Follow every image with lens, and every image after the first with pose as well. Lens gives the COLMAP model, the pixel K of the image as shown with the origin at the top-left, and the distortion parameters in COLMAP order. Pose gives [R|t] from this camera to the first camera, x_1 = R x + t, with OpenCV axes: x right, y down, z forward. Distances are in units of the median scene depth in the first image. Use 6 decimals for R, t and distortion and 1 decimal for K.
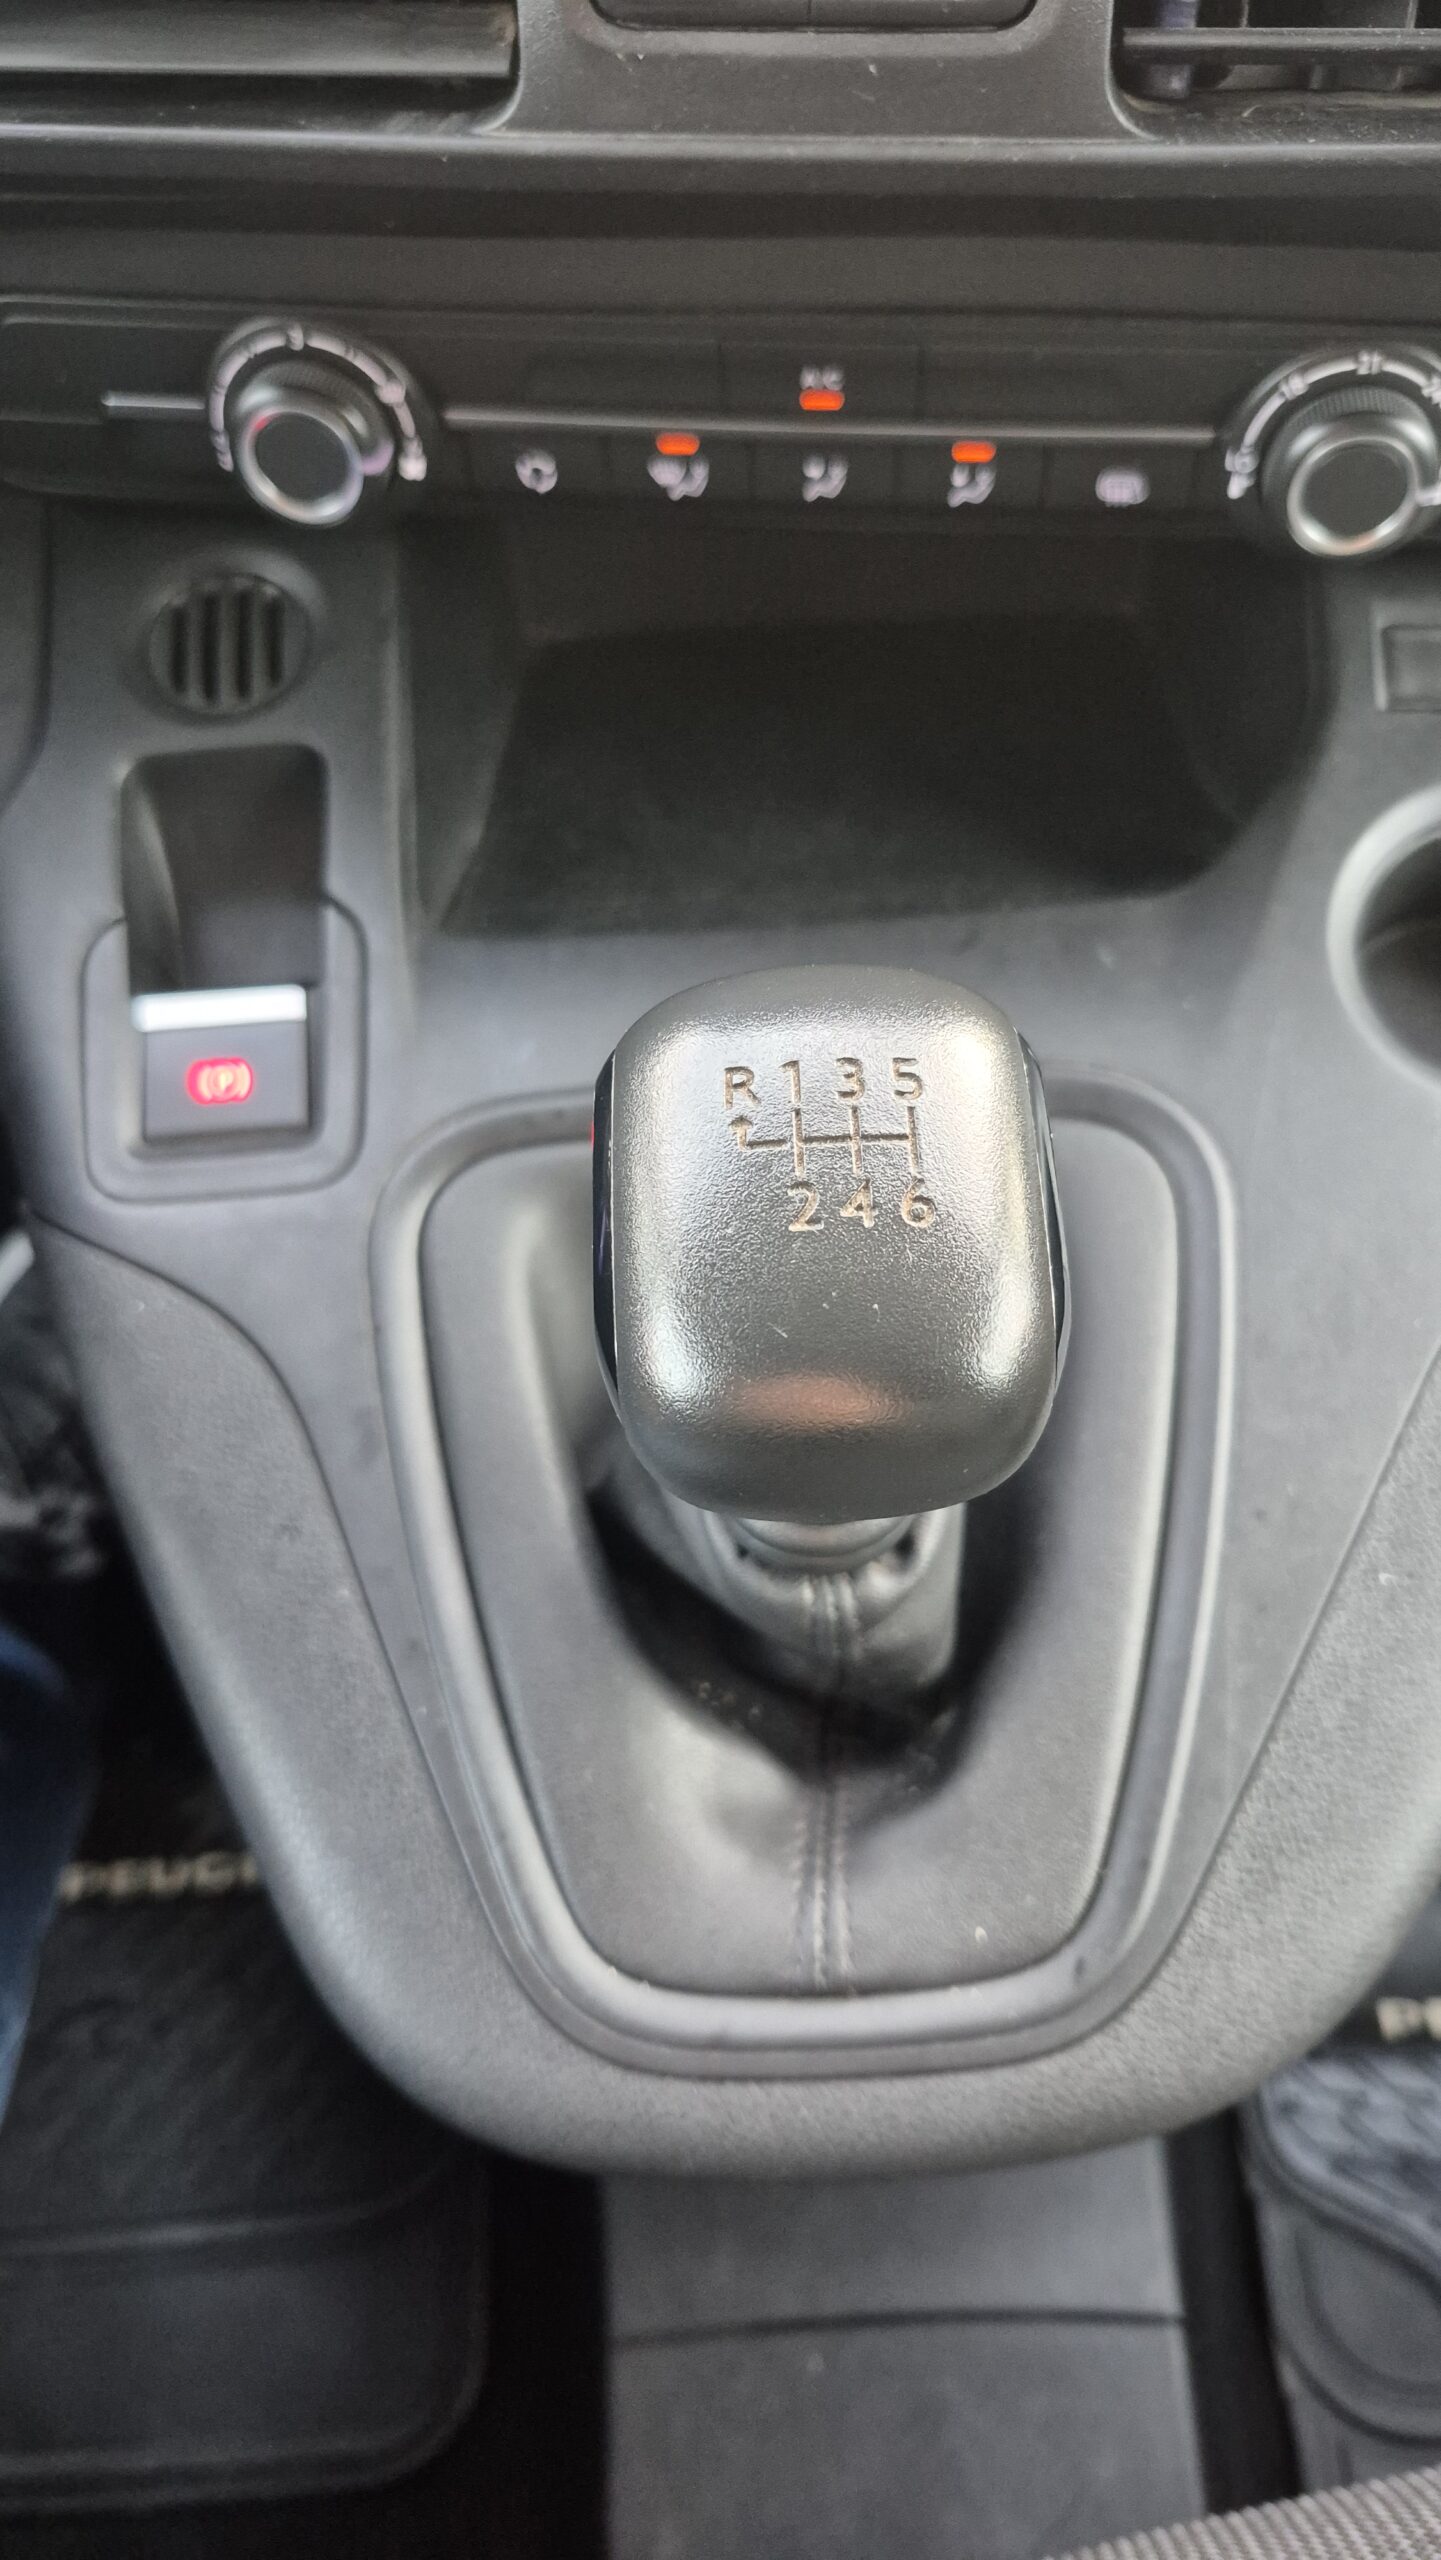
lens RADIAL K [[1786.4, 0, 720.5], [0, 1786.4, 1280.0], [0, 0, 1]] dist [0.110061, -0.164543]
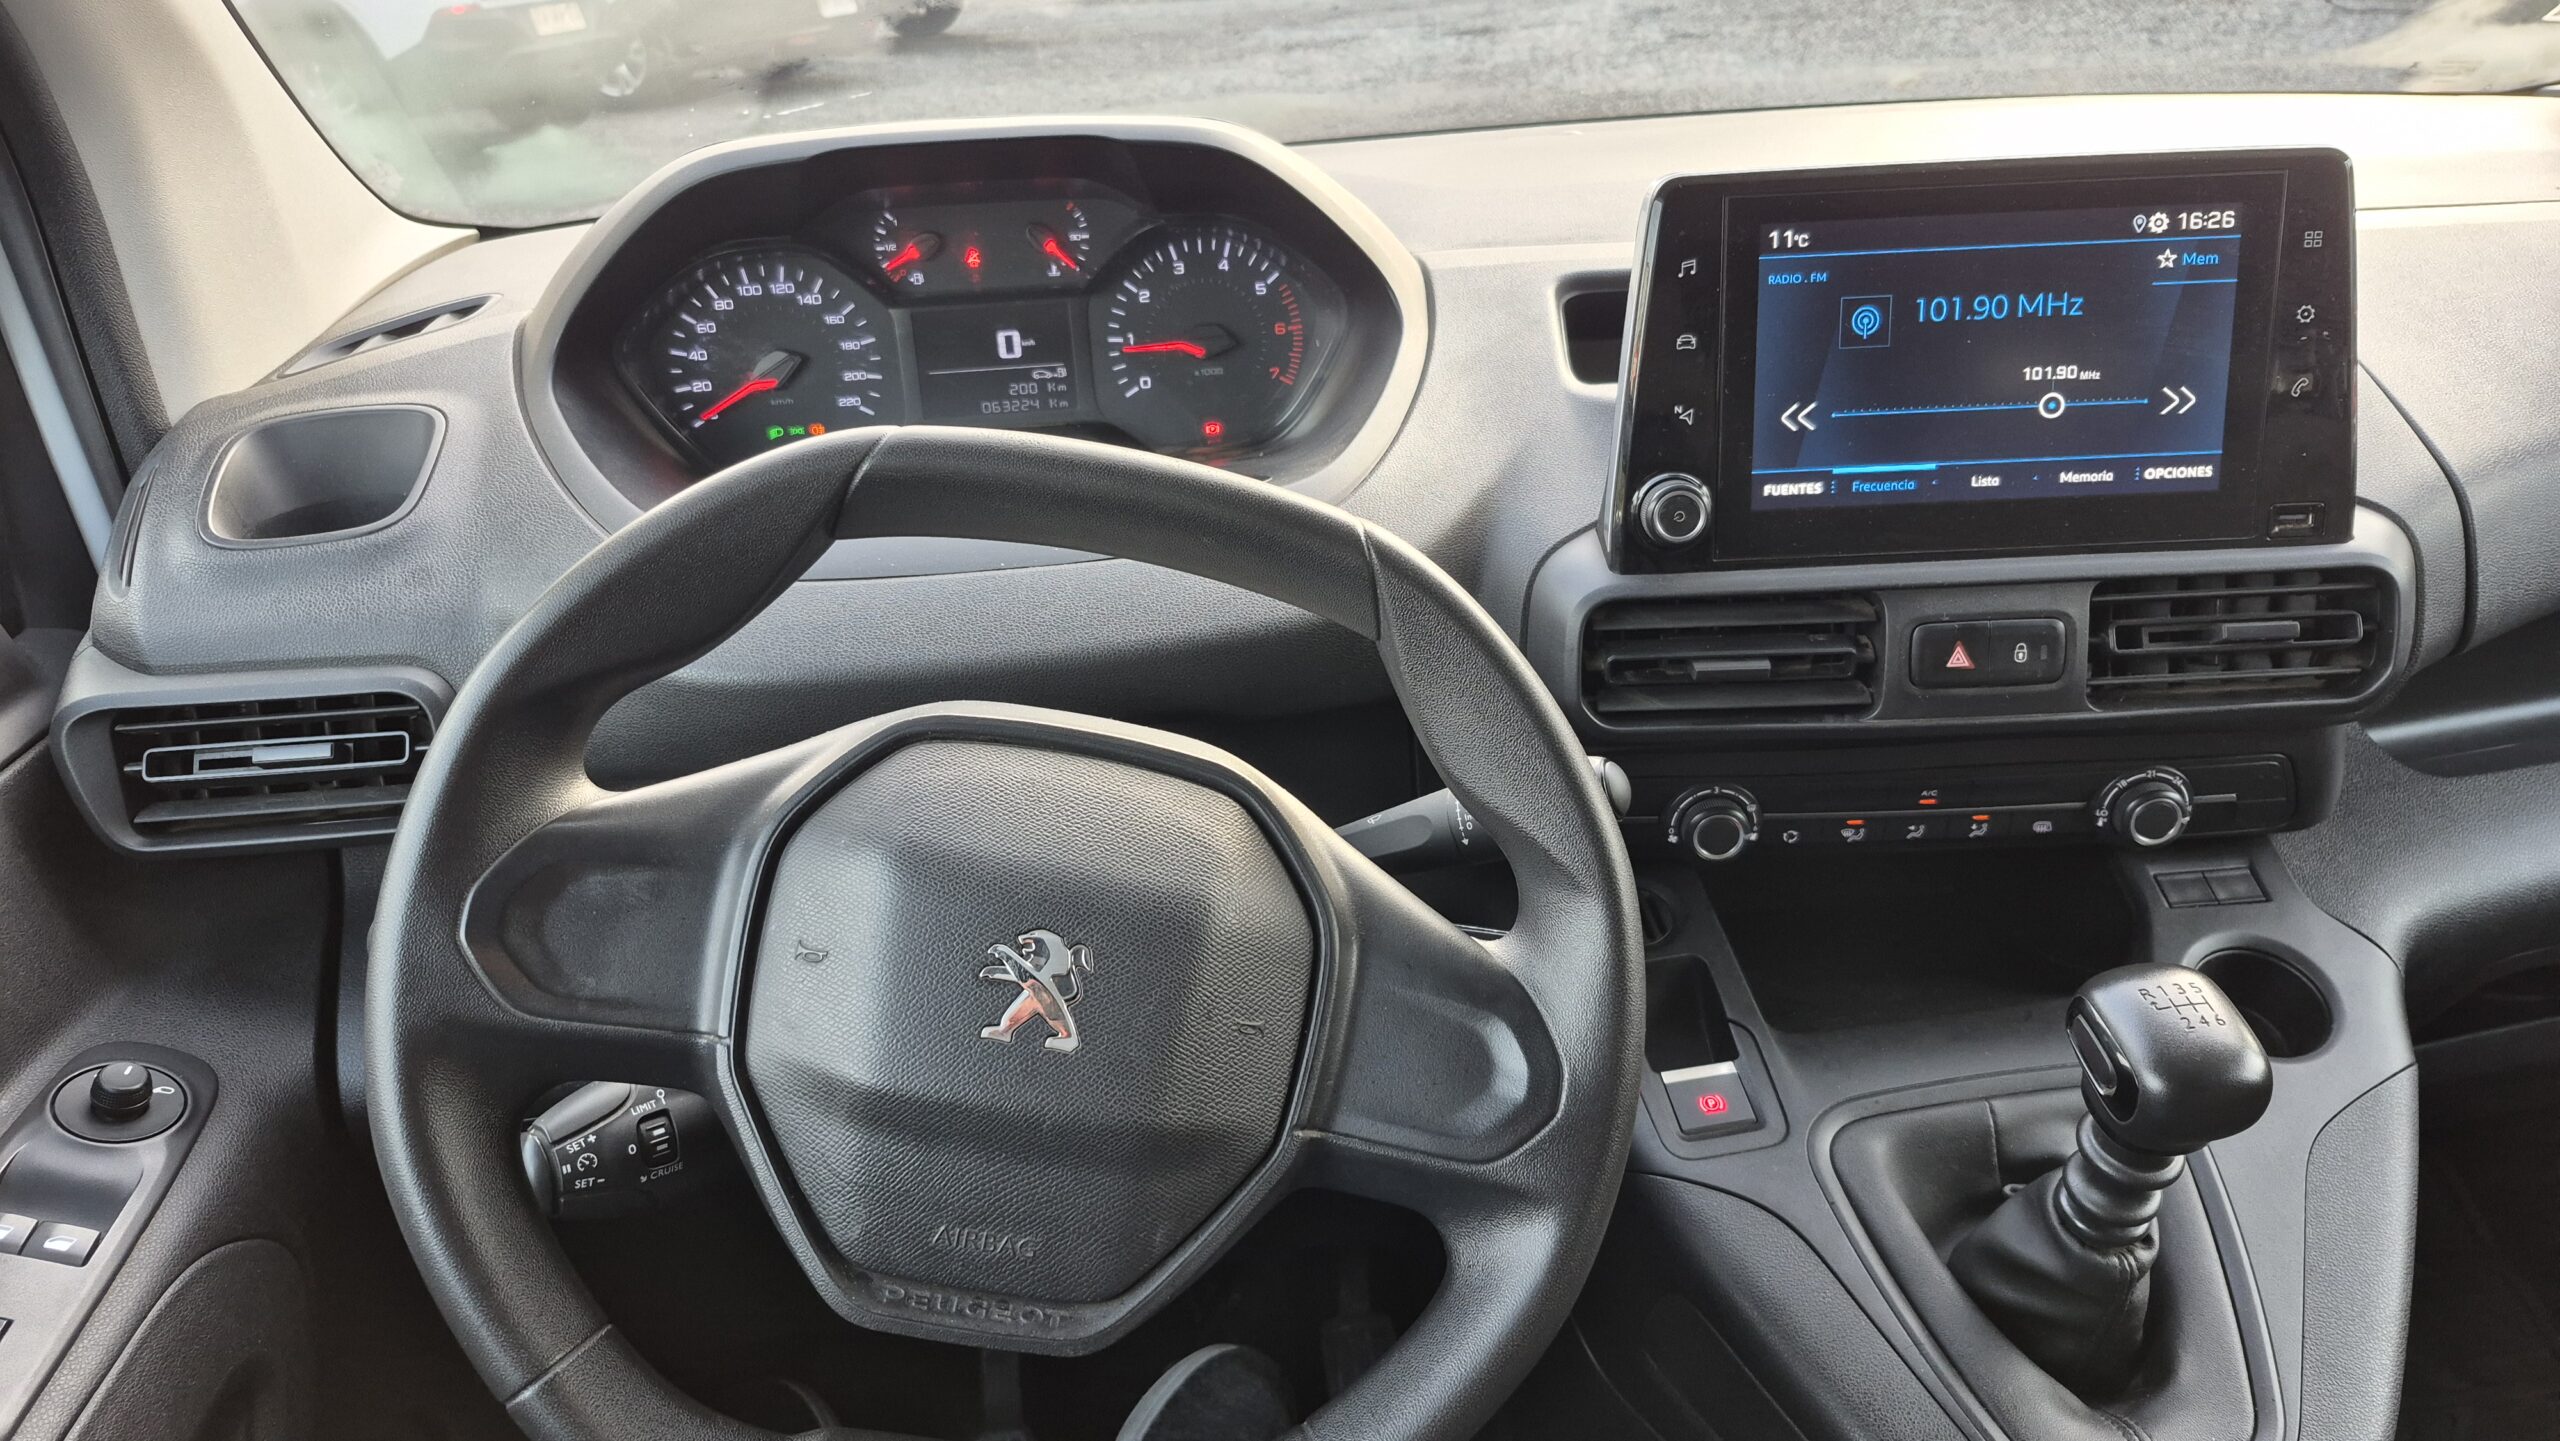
lens RADIAL K [[1786.4, 0, 1301.5], [0, 1786.4, 715.4], [0, 0, 1]] dist [0.110061, -0.164543]
pose [[0.990969, -0.054952, 0.122313, -1.080206], [0.108286, 0.865946, -0.488274, 0.518223], [-0.079085, 0.497109, 0.864076, -1.103579]]
